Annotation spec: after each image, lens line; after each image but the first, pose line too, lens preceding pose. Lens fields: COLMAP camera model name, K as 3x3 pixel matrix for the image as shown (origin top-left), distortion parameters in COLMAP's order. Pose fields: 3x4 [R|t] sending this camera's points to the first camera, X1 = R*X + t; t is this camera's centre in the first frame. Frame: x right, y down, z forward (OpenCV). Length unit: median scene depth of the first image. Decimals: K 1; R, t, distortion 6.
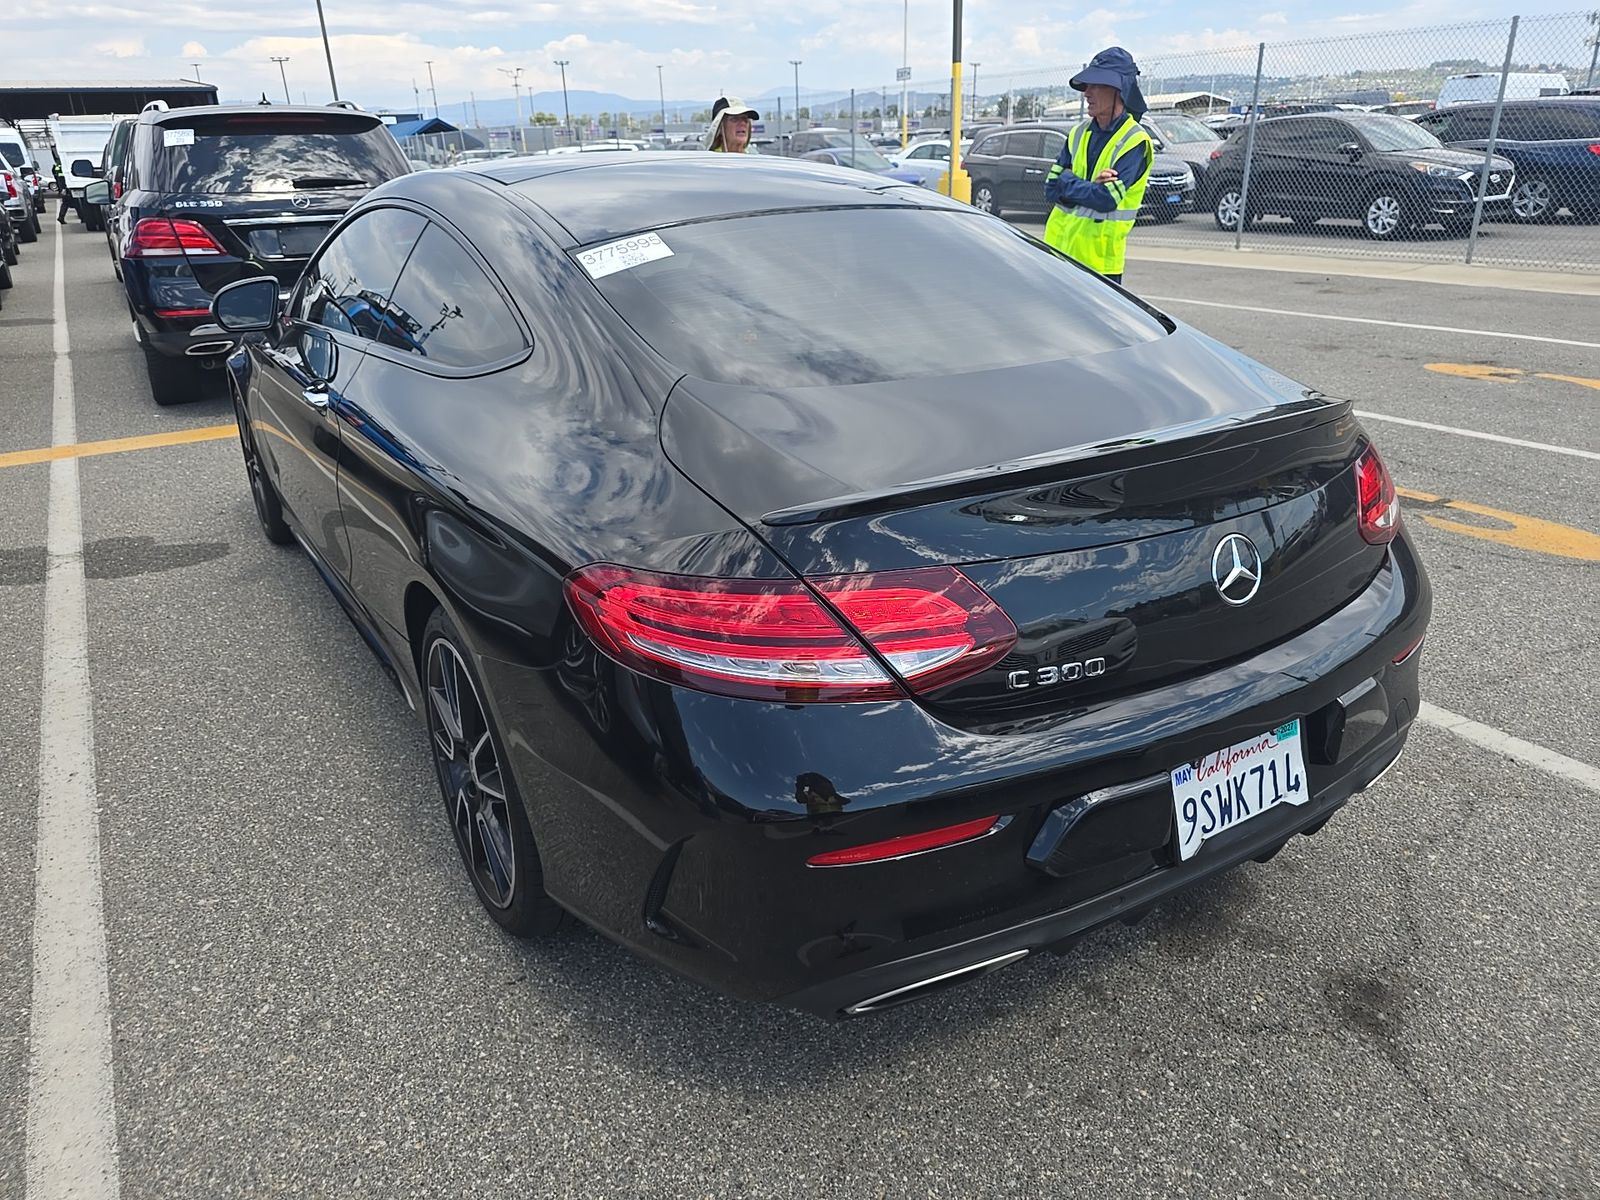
lens RADIAL K [[1093.7, 0, 798.8], [0, 1093.7, 604.1], [0, 0, 1]] dist [0.022472, -0.023293]
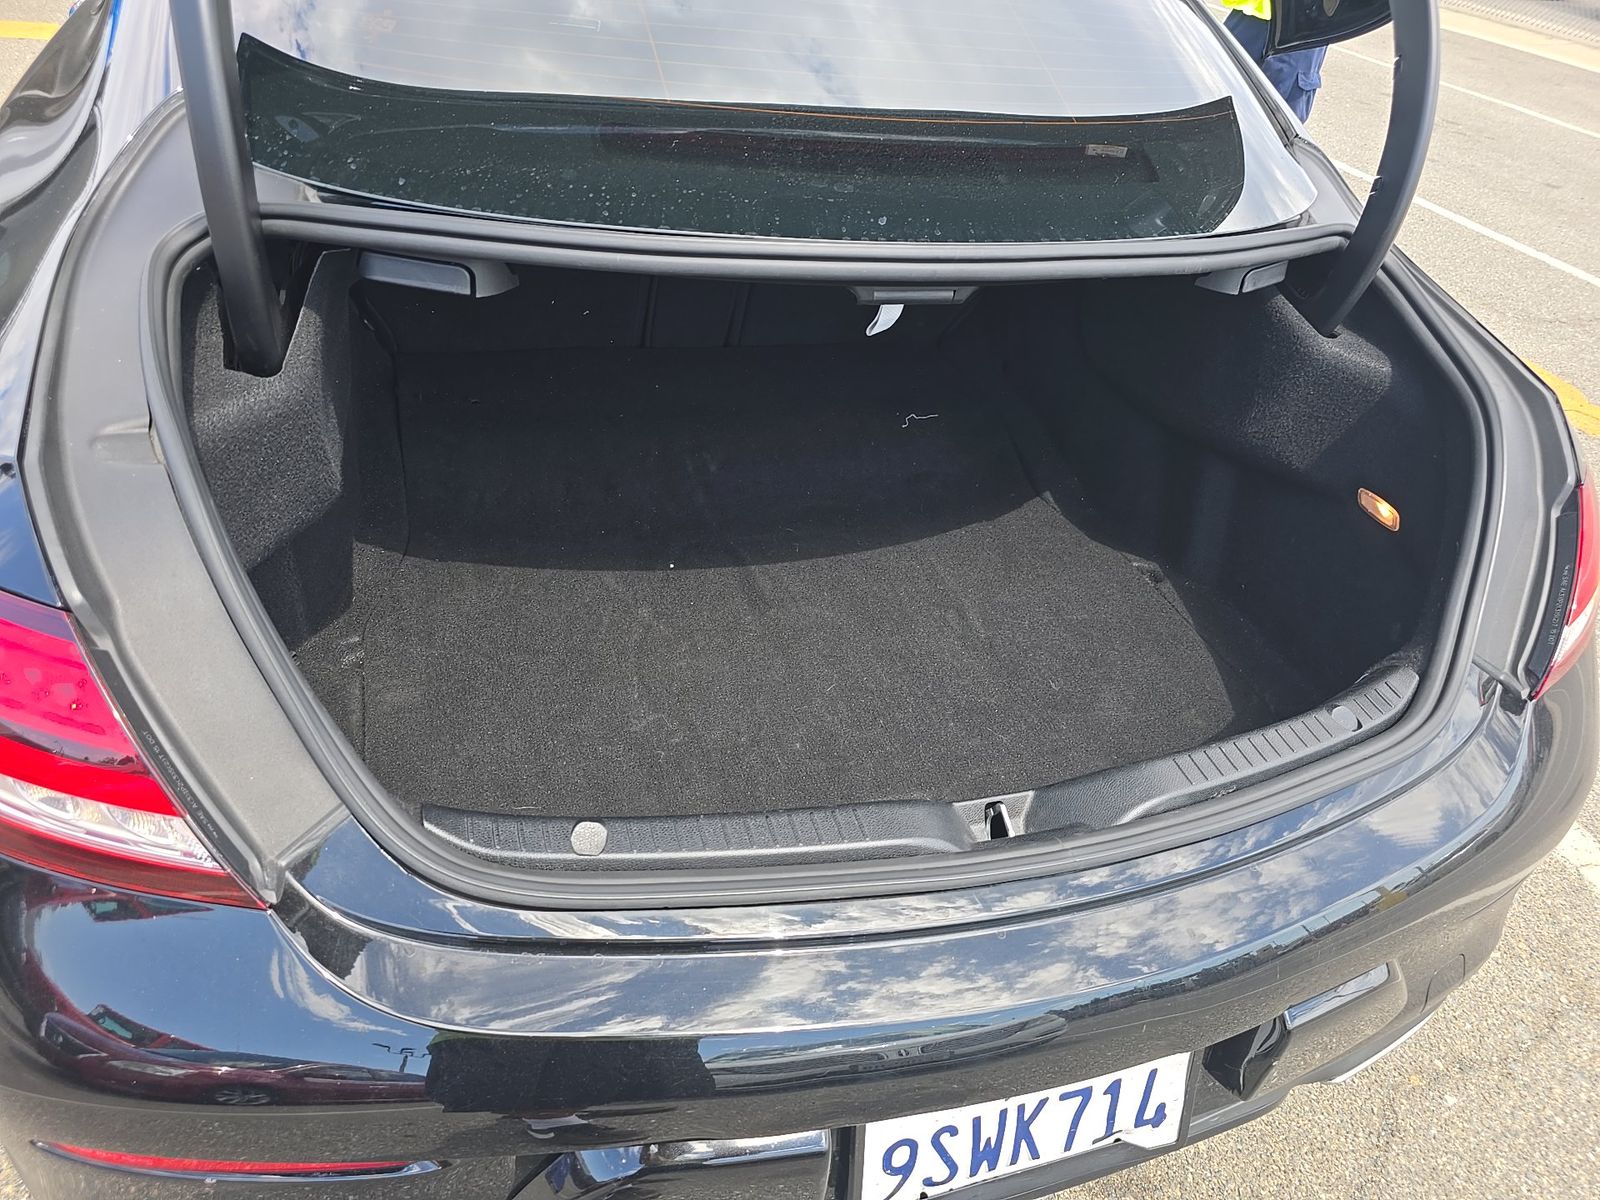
lens RADIAL K [[1104.0, 0, 811.1], [0, 1104.0, 606.1], [0, 0, 1]] dist [0.003392, -0.000539]
pose [[0.960759, 0.254569, -0.110166, 0.187807], [-0.220980, 0.942497, 0.250732, -0.112858], [0.167659, -0.216549, 0.961768, 0.331160]]
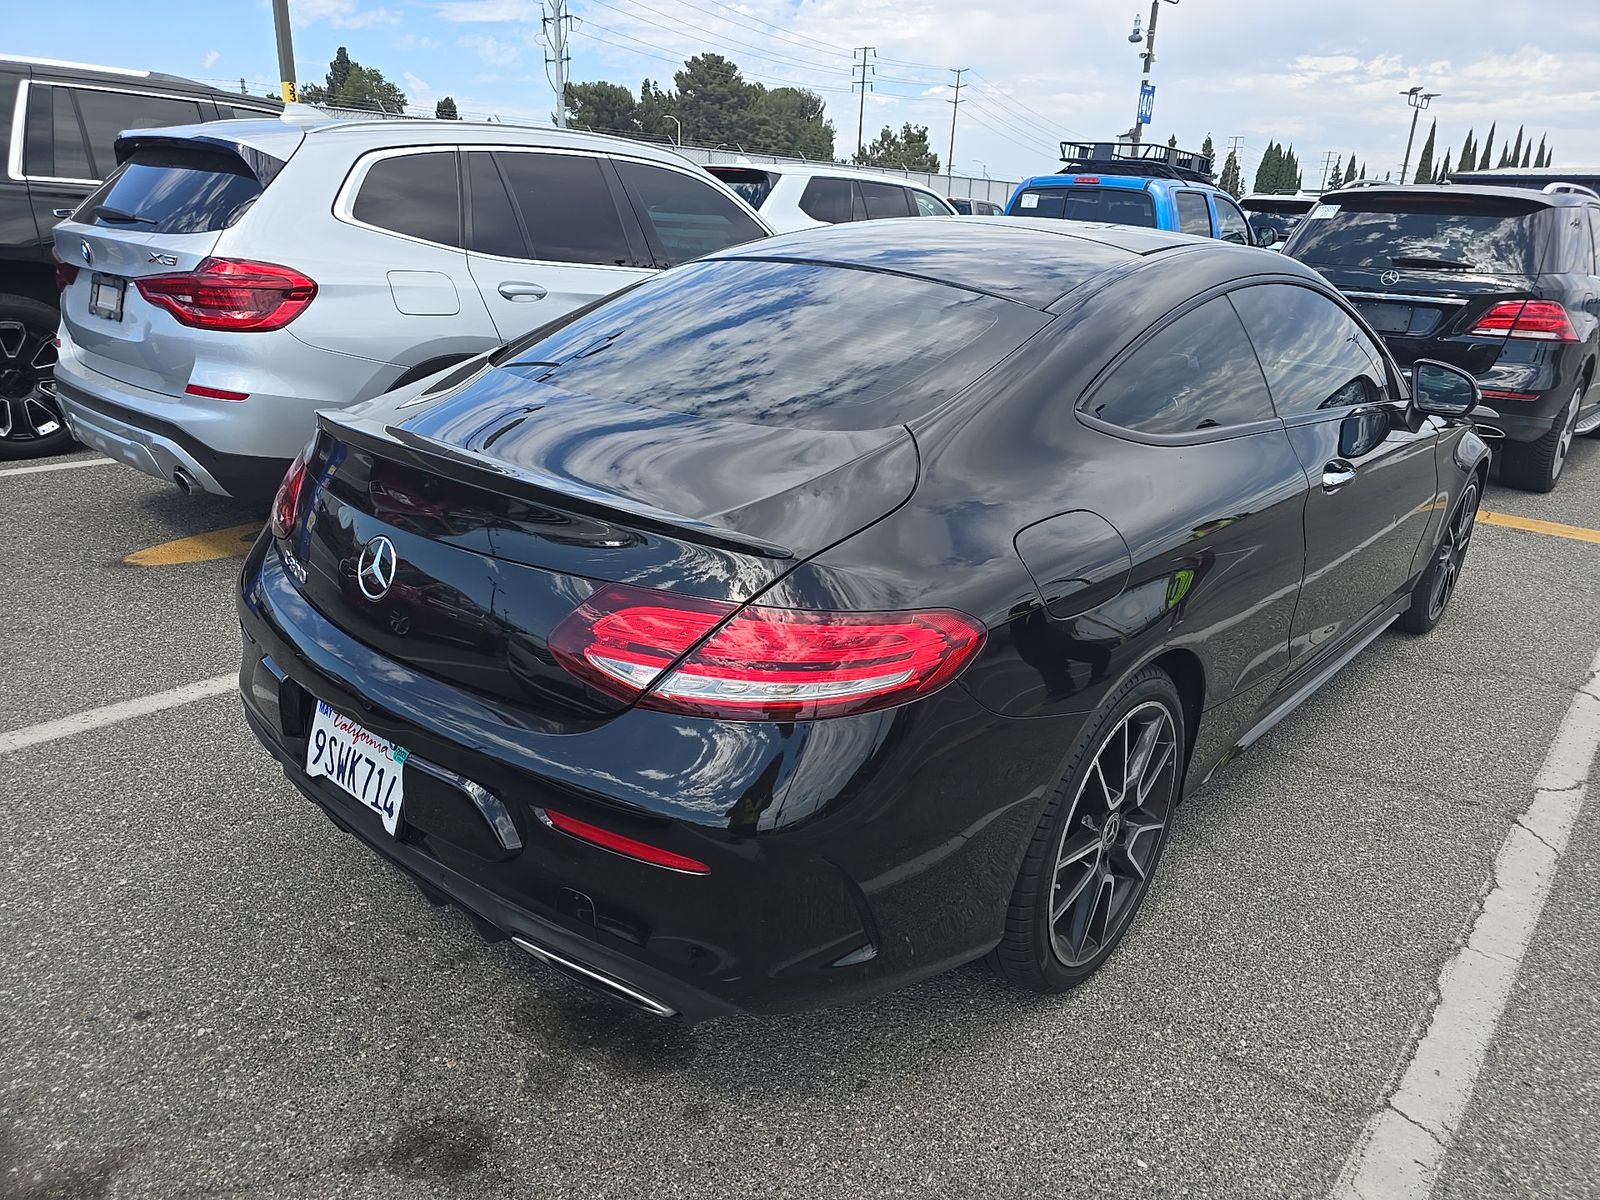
lens RADIAL K [[1084.8, 0, 800.0], [0, 1084.8, 600.0], [0, 0, 1]] dist [0.029146, -0.025527]
pose [[0.291267, 0.352933, -0.889158, 0.911905], [-0.413591, 0.884561, 0.215625, -0.249352], [0.862616, 0.304943, 0.403614, 0.566929]]
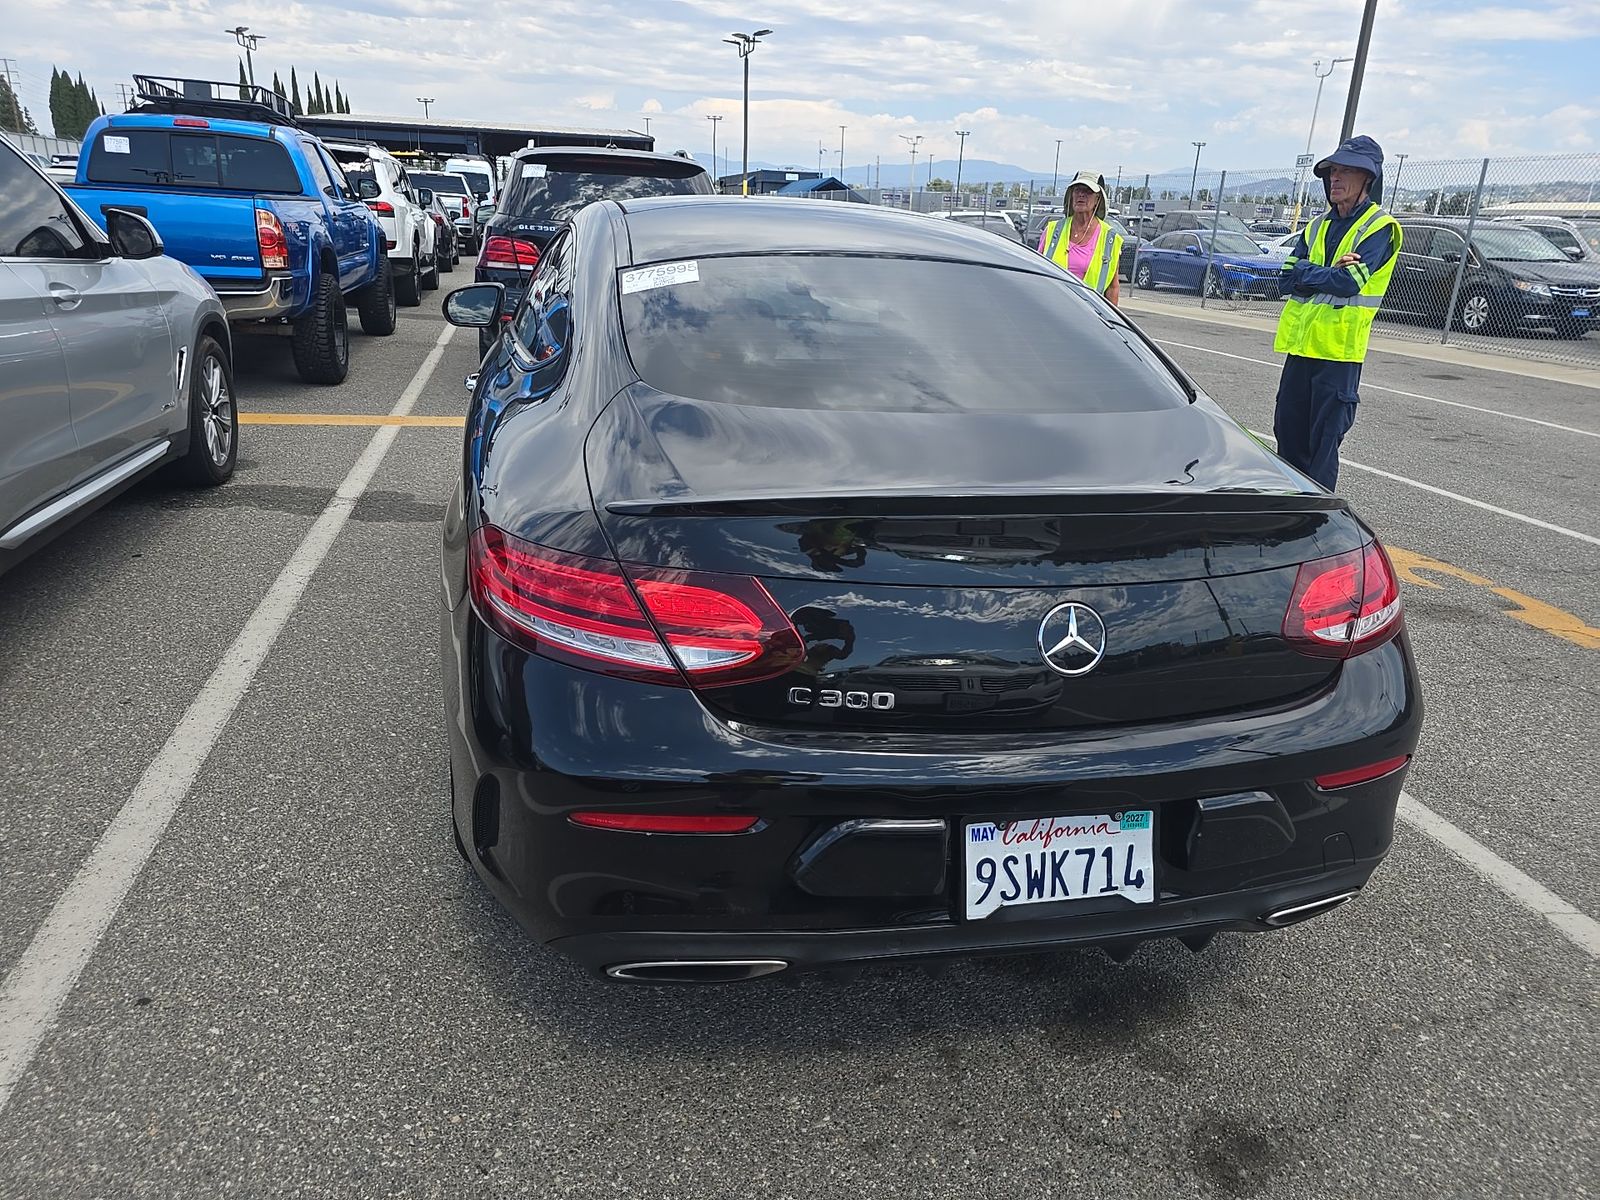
lens RADIAL K [[1084.8, 0, 800.0], [0, 1084.8, 600.0], [0, 0, 1]] dist [0.029146, -0.025527]
pose [[0.942401, 0.173058, -0.286237, 0.266865], [-0.188506, 0.981698, -0.027101, 0.005434], [0.276308, 0.079497, 0.957776, 0.004807]]
